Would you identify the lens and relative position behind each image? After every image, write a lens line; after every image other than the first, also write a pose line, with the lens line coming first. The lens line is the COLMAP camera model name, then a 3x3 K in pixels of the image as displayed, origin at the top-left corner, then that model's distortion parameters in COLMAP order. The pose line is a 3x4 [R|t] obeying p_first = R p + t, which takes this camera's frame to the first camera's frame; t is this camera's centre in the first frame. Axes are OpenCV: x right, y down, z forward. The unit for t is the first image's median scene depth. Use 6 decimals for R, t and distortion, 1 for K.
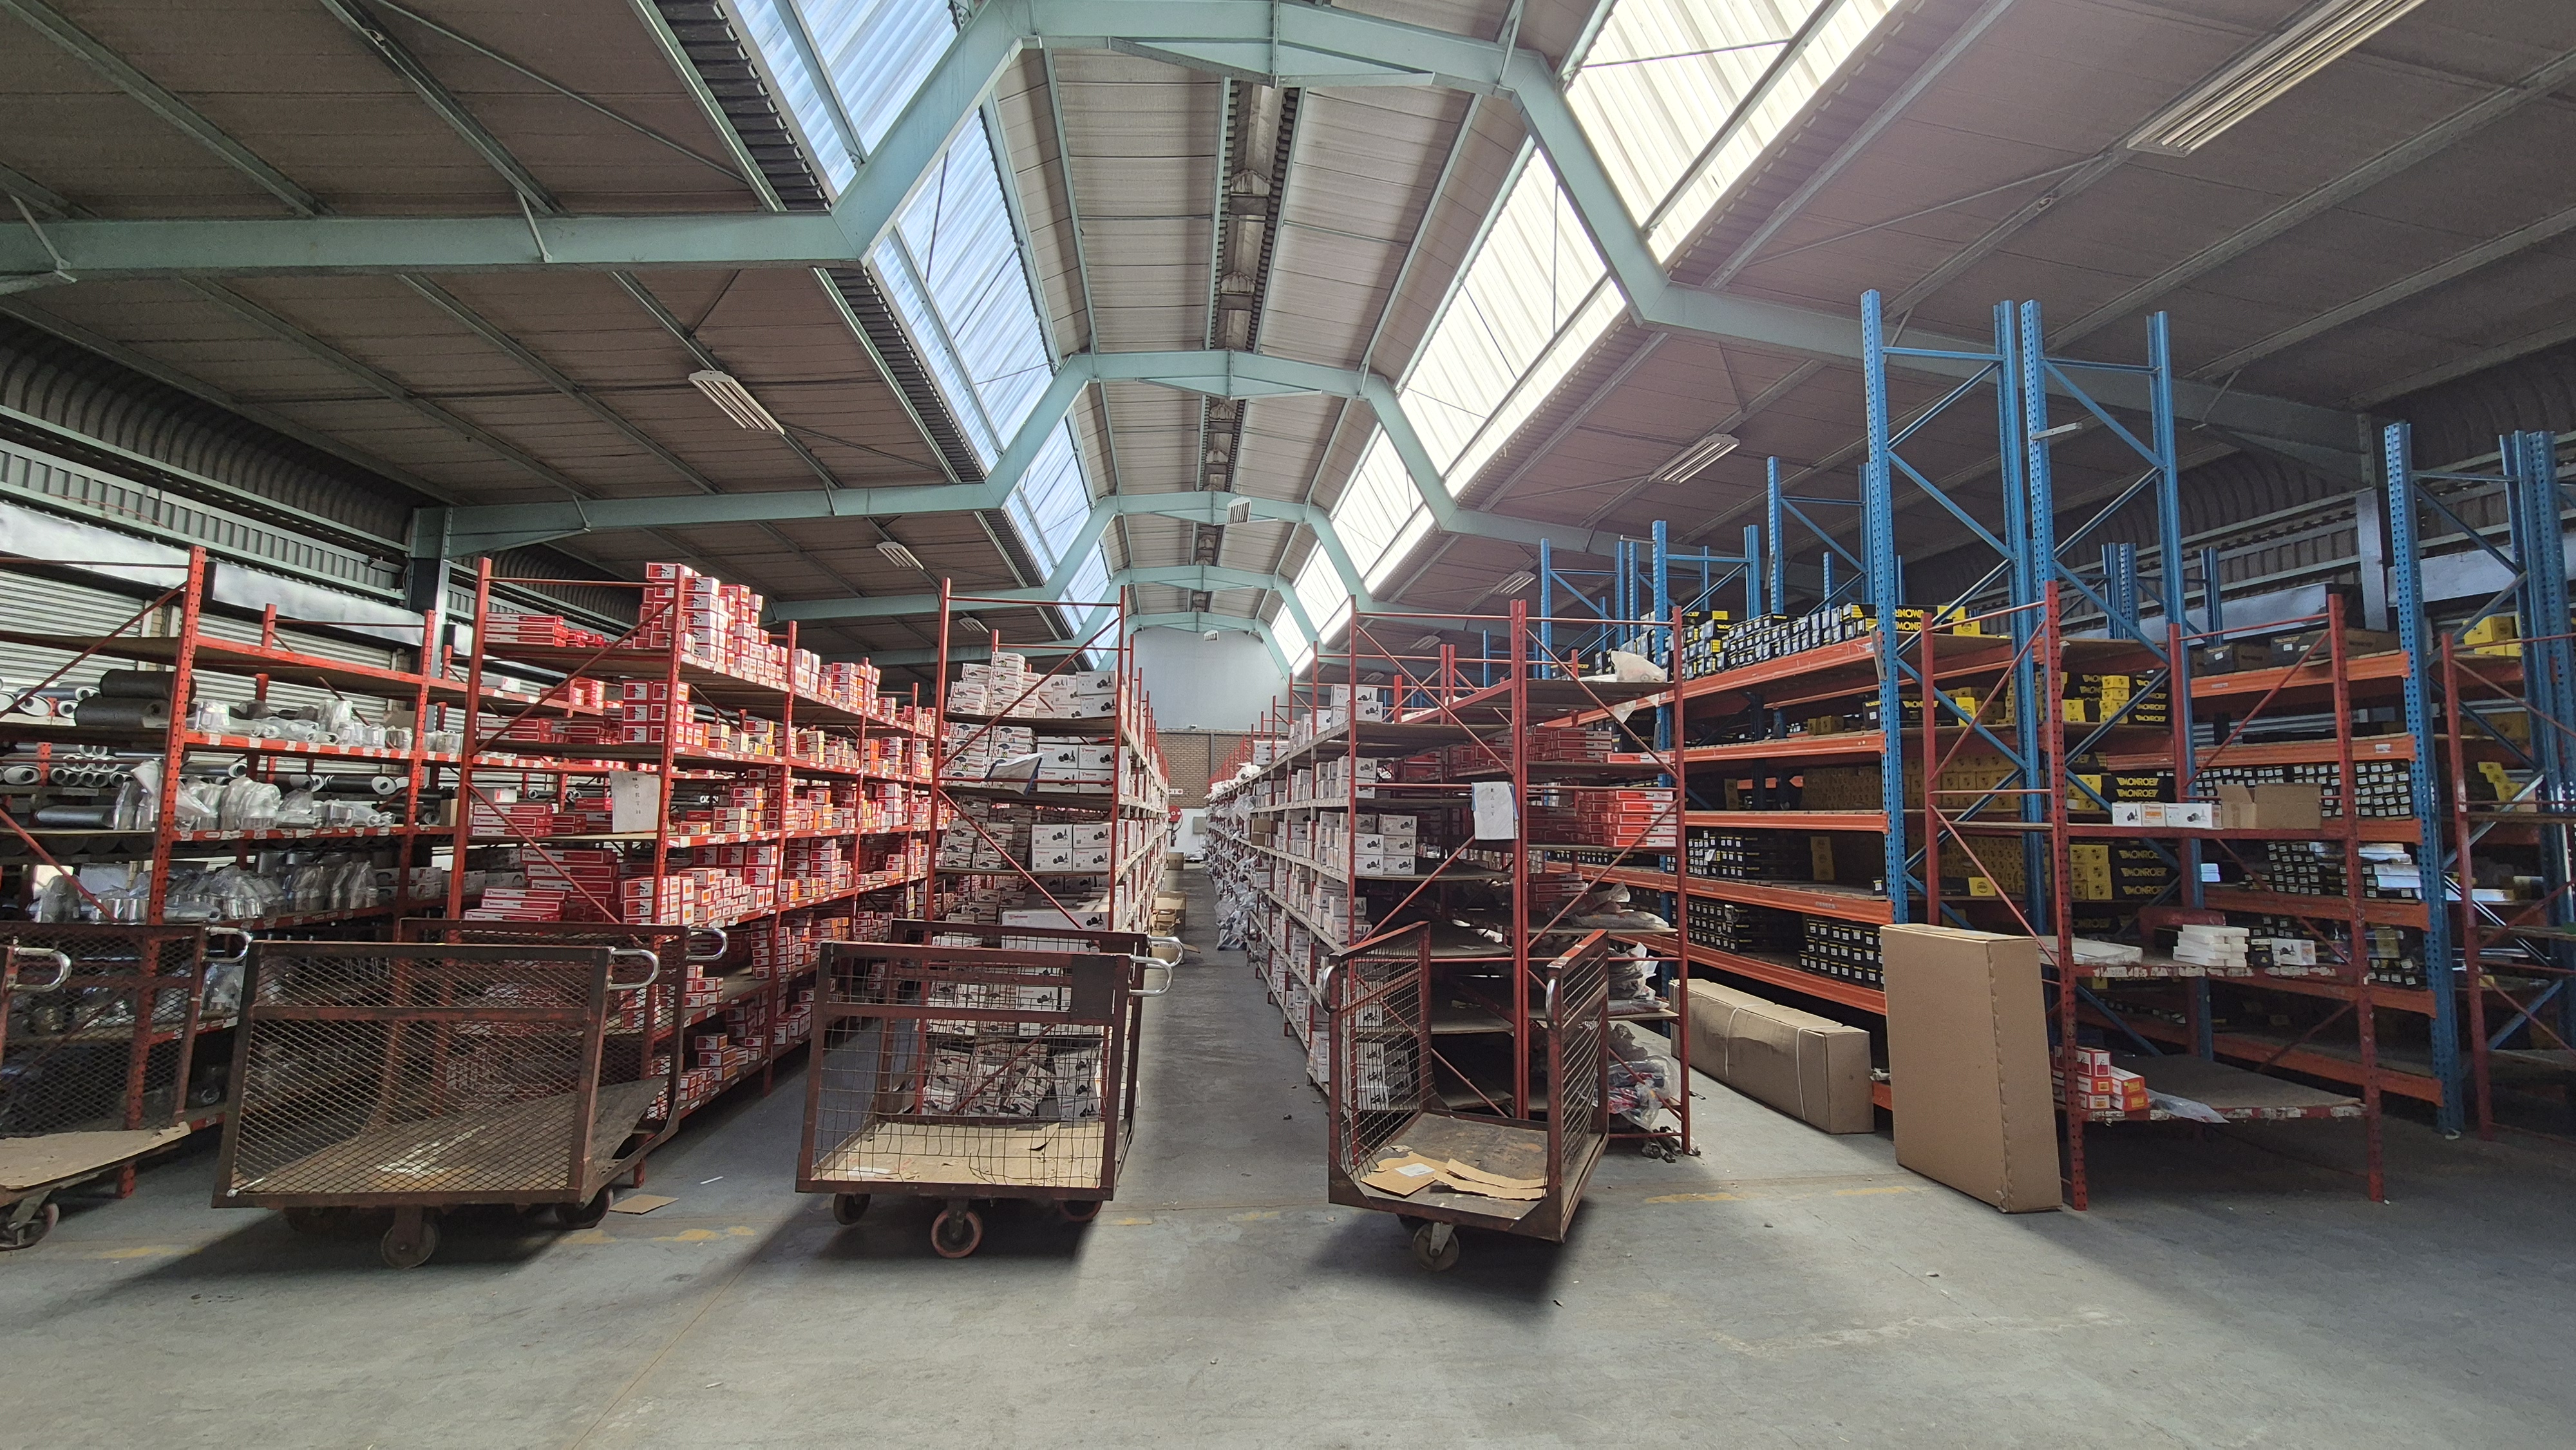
lens RADIAL K [[1067.5, 0, 1314.3], [0, 1067.5, 714.1], [0, 0, 1]] dist [-0.008025, 0.006835]
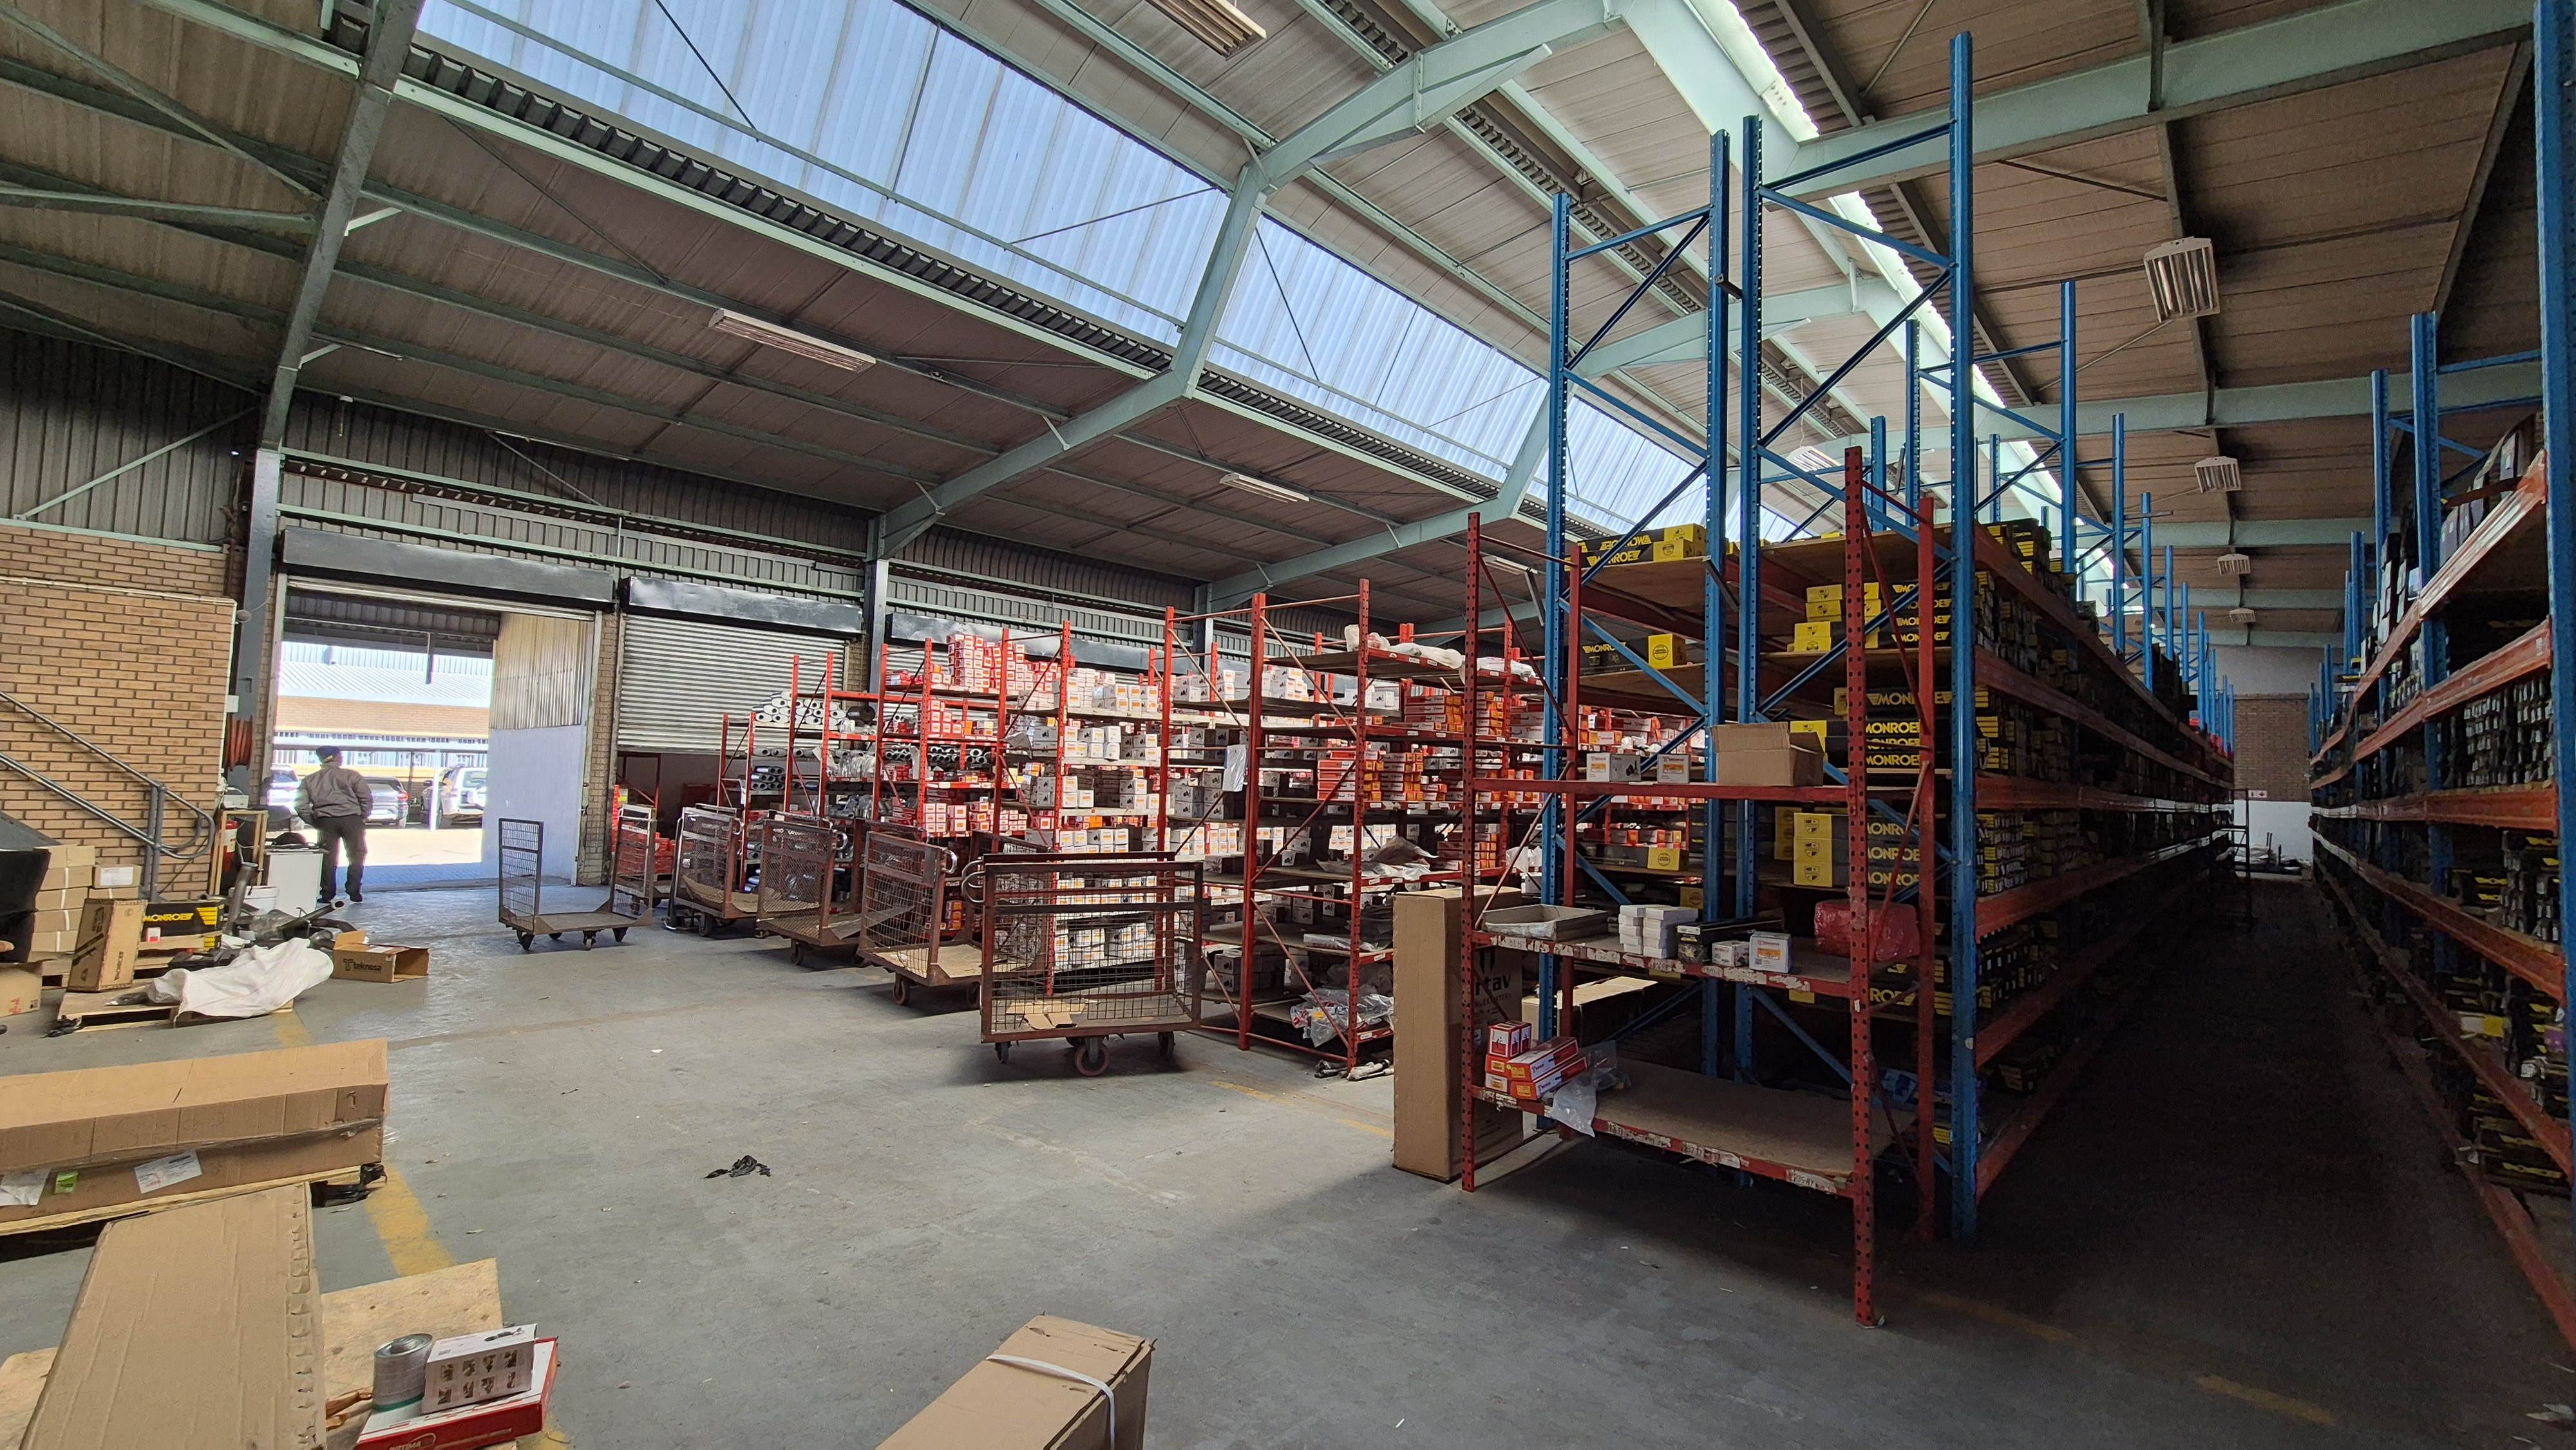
lens RADIAL K [[1067.5, 0, 1314.3], [0, 1067.5, 714.1], [0, 0, 1]] dist [-0.008025, 0.006835]
pose [[0.652205, -0.040392, -0.756966, 1.321049], [0.050404, 0.998680, -0.009862, 0.051549], [0.756365, -0.031722, 0.653380, 0.296990]]
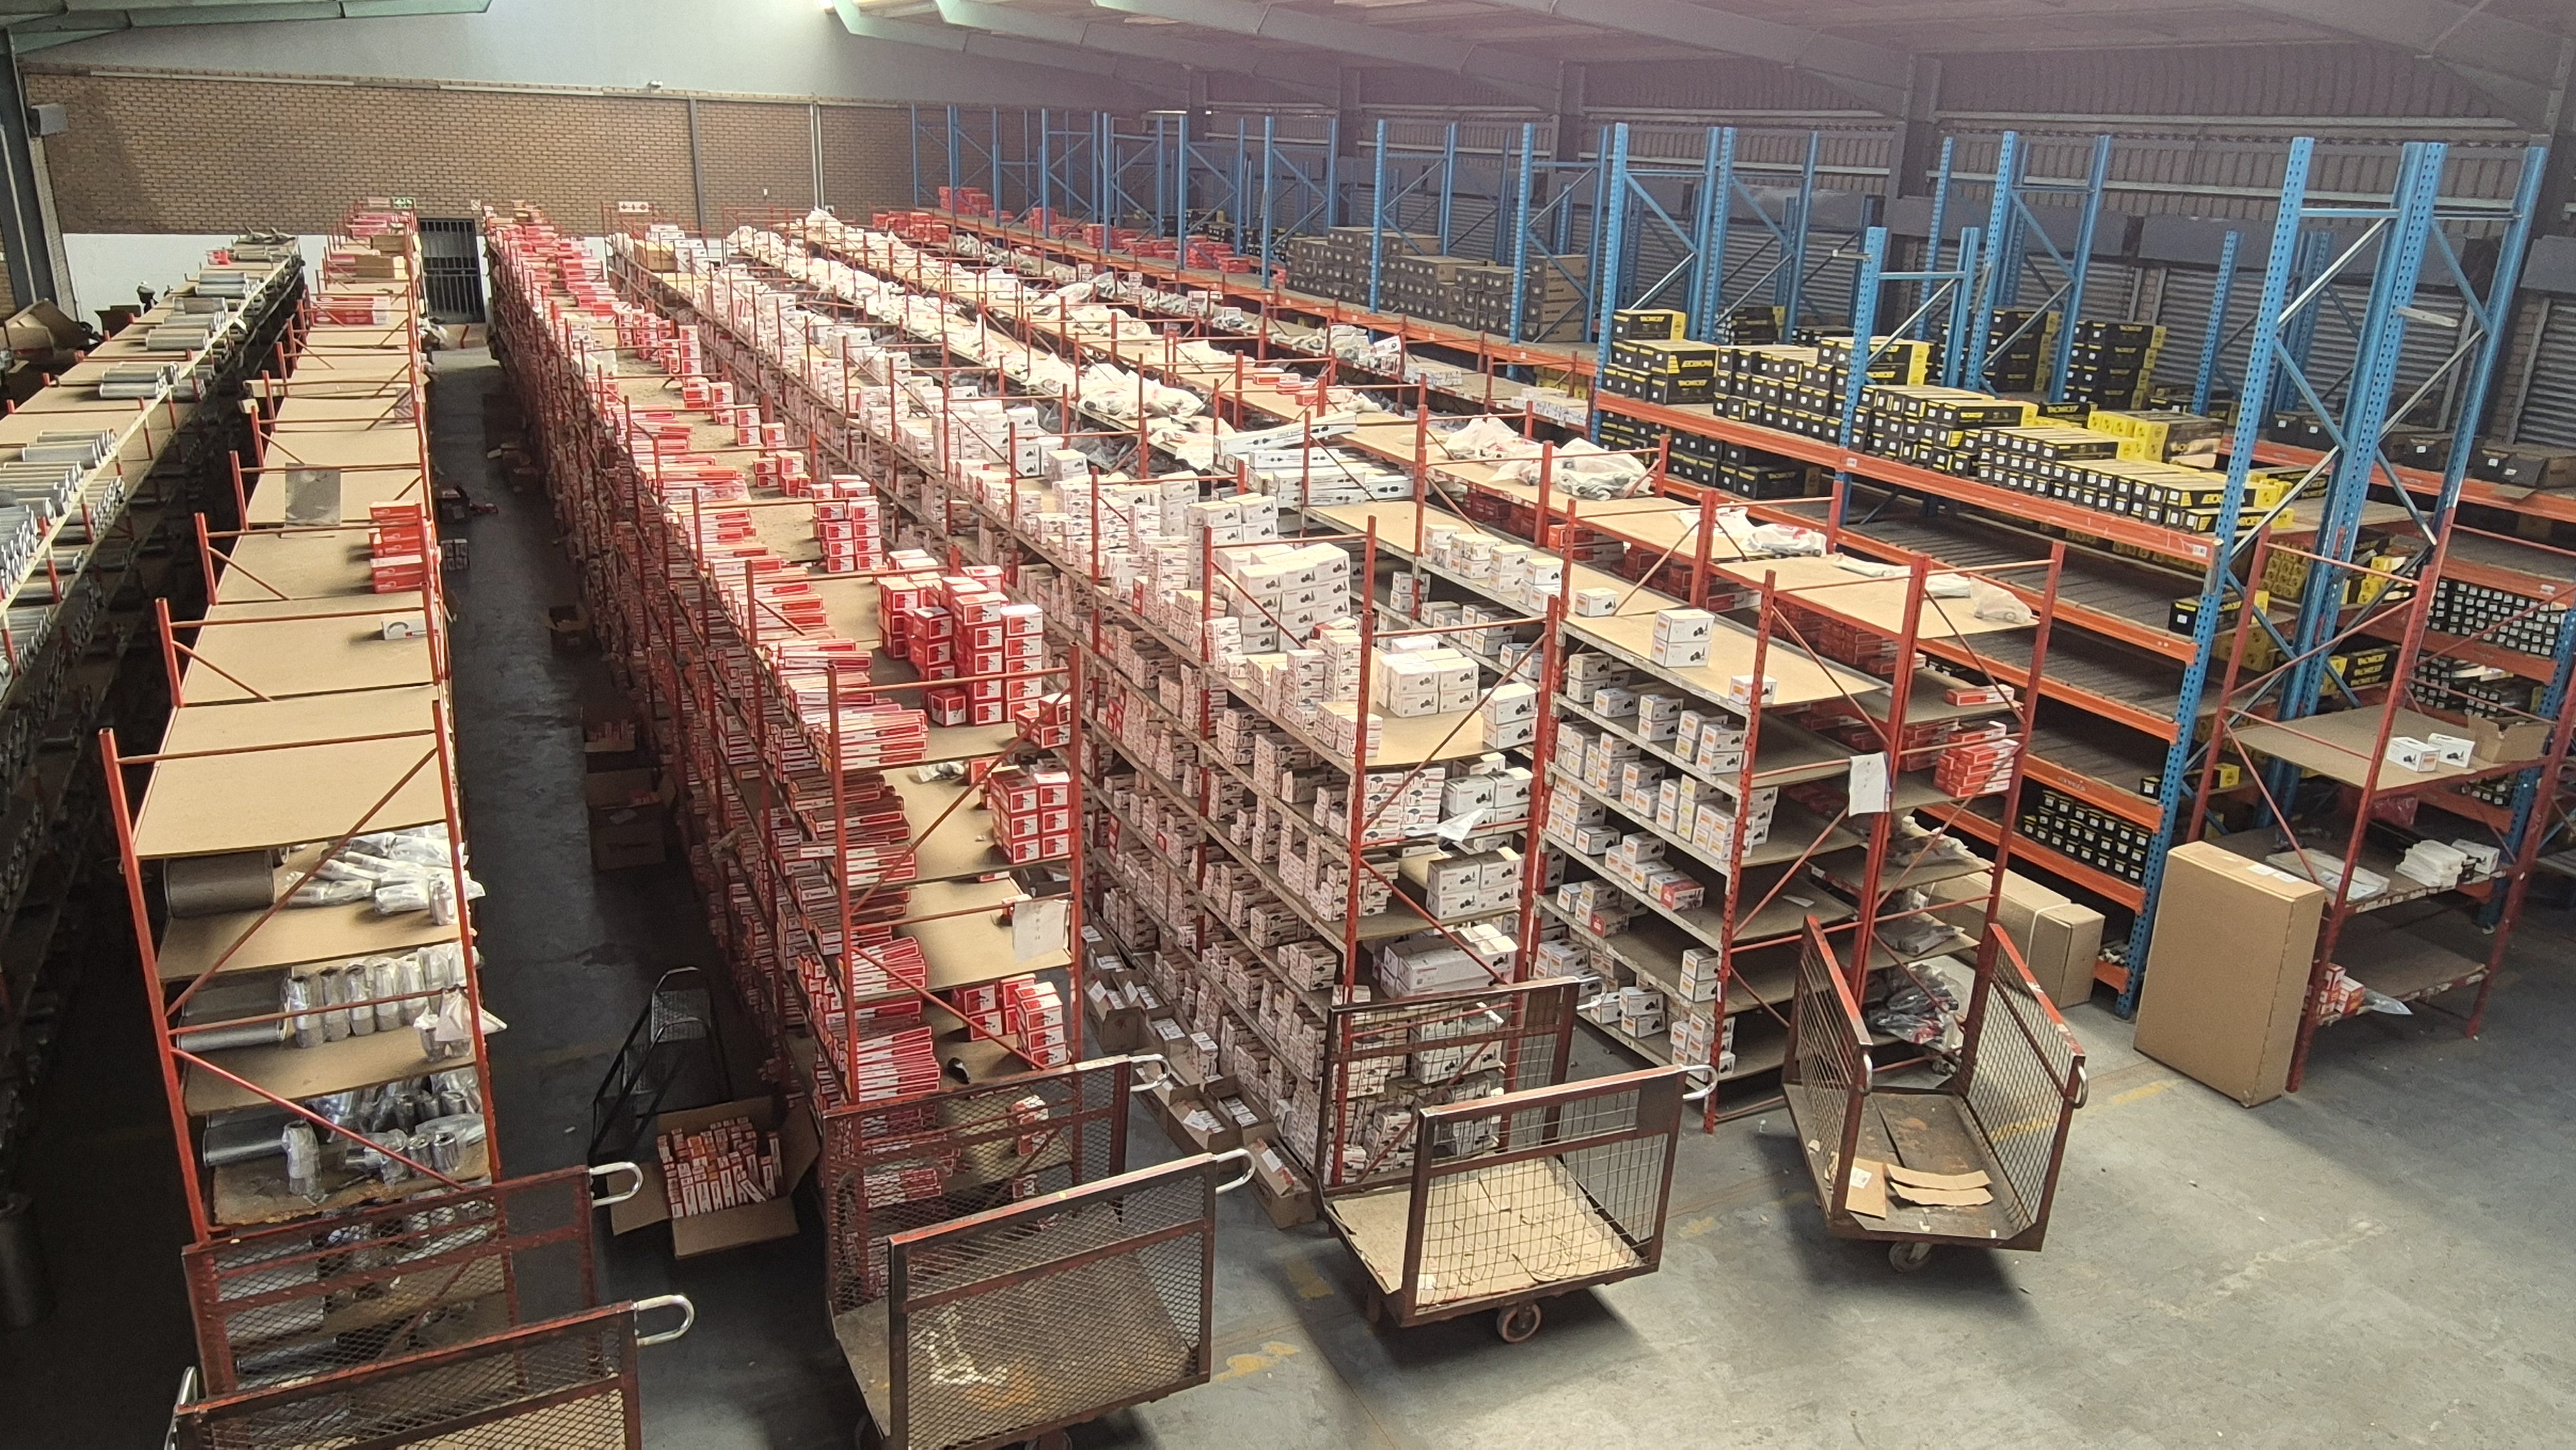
lens RADIAL K [[1742.8, 0, 1298.9], [0, 1742.8, 724.0], [0, 0, 1]] dist [-0.006251, 0.009195]
pose [[0.947387, -0.085979, 0.308326, -0.859018], [-0.051453, 0.909817, 0.411809, -0.624961], [-0.315927, -0.406006, 0.857525, -0.135207]]
